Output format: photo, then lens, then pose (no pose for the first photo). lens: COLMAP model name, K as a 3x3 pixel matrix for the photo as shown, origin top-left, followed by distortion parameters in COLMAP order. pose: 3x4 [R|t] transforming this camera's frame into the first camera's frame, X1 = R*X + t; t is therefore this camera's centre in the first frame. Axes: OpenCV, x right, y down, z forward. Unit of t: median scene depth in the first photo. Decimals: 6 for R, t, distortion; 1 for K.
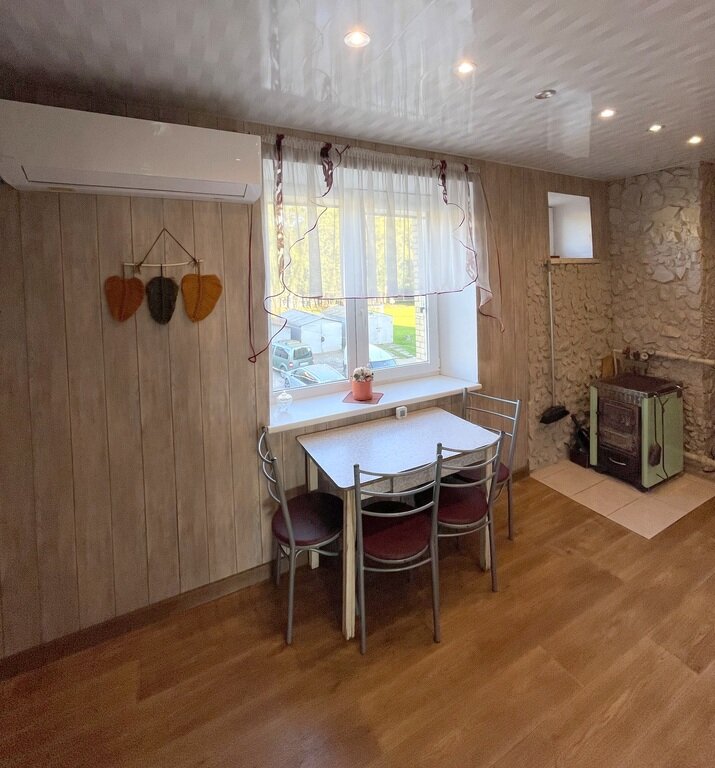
lens RADIAL K [[382.4, 0, 356.9], [0, 382.4, 285.1], [0, 0, 1]] dist [-0.000646, -0.001307]
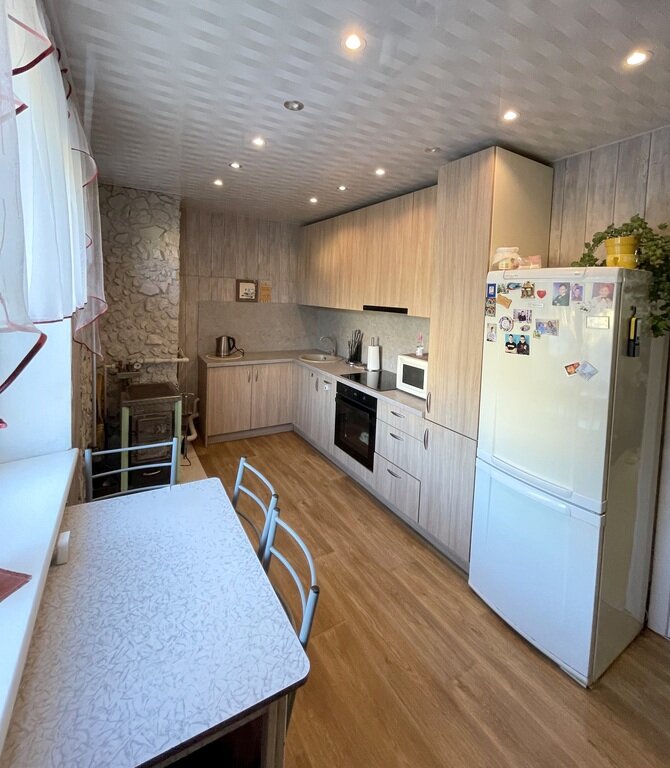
lens RADIAL K [[366.4, 0, 337.1], [0, 366.4, 312.2], [0, 0, 1]] dist [0.001283, -0.000079]
pose [[-0.052808, -0.022380, 0.998354, -0.280983], [-0.013433, 0.999674, 0.021699, 0.012185], [-0.998514, -0.012265, -0.053091, 0.543203]]
